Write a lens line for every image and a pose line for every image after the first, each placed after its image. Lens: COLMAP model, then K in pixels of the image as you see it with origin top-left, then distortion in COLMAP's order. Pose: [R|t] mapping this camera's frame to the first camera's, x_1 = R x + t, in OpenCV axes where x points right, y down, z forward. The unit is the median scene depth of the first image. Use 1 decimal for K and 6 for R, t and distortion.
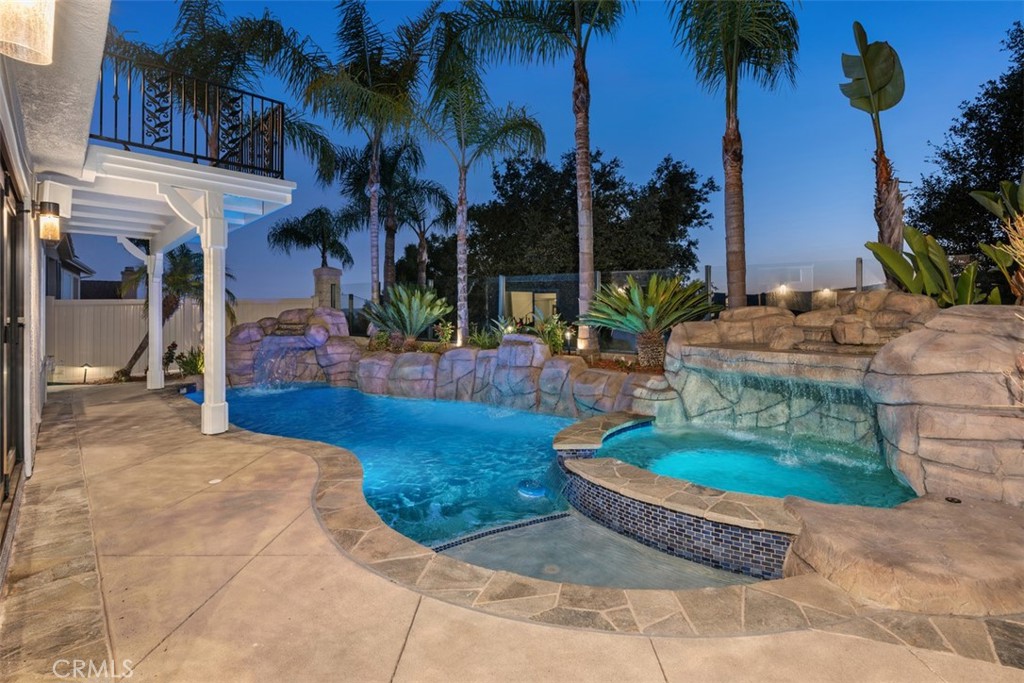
lens RADIAL K [[469.6, 0, 531.3], [0, 469.6, 313.7], [0, 0, 1]] dist [-0.002534, -0.000015]
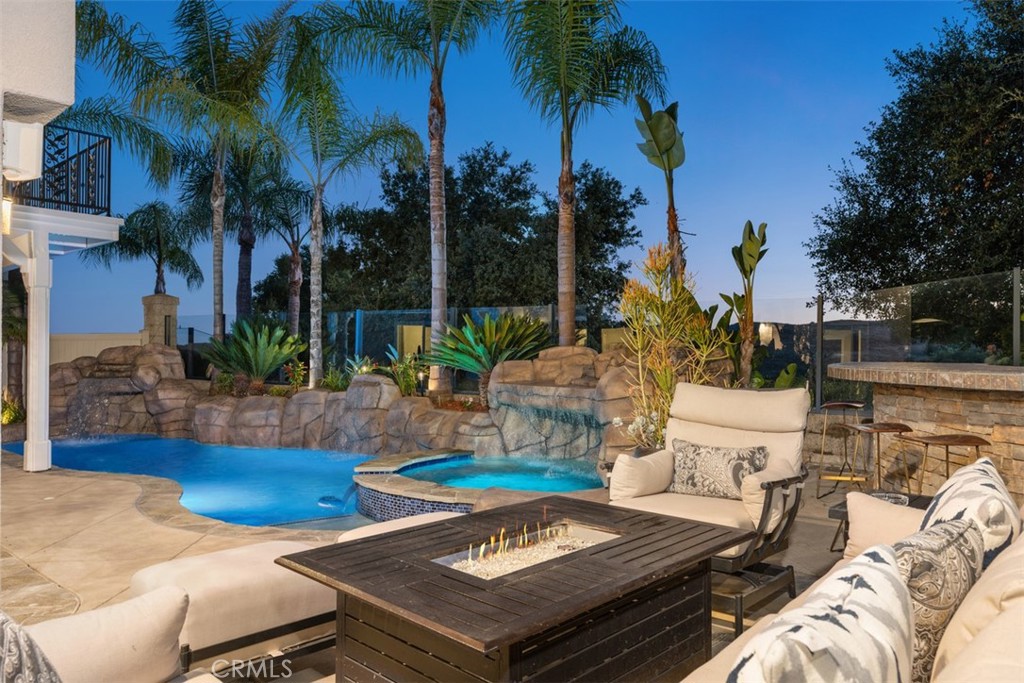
lens RADIAL K [[688.3, 0, 512.0], [0, 688.3, 341.5], [0, 0, 1]] dist [0.005886, 0.001198]
pose [[0.998493, 0.002192, 0.054831, 0.148627], [-0.001379, 0.999888, -0.014869, -0.001689], [-0.054858, 0.014771, 0.998385, -0.308623]]
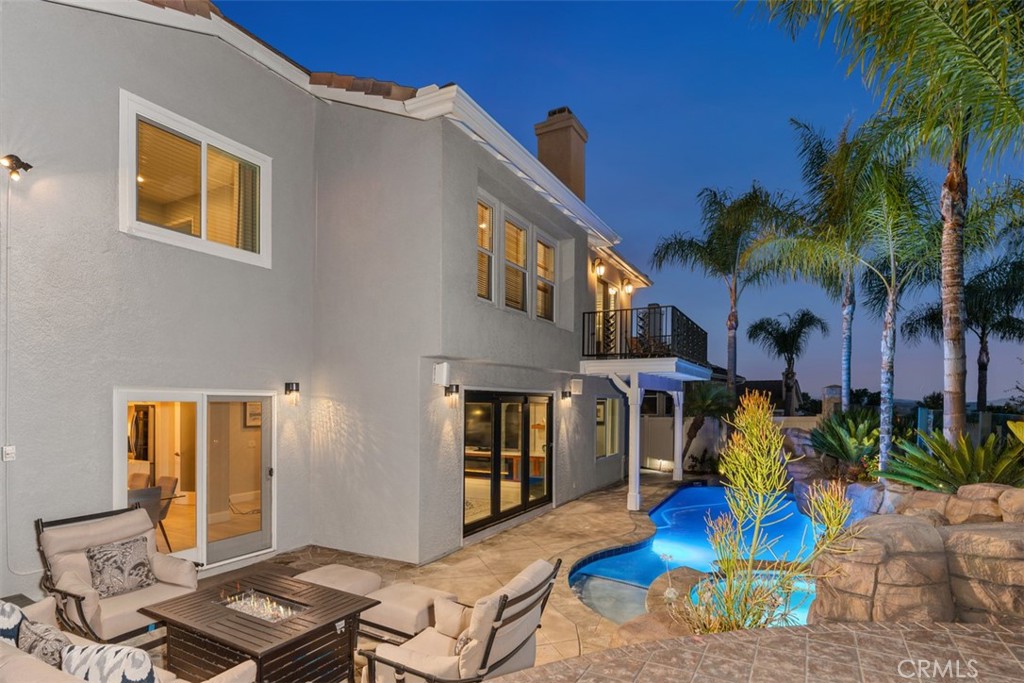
lens RADIAL K [[534.6, 0, 512.0], [0, 534.6, 341.5], [0, 0, 1]] dist [0.000440, 0.000002]
pose [[0.309506, -0.096621, -0.945976, 0.627082], [-0.012571, 0.994322, -0.105672, -0.085246], [0.950814, 0.044598, 0.306534, -0.032825]]
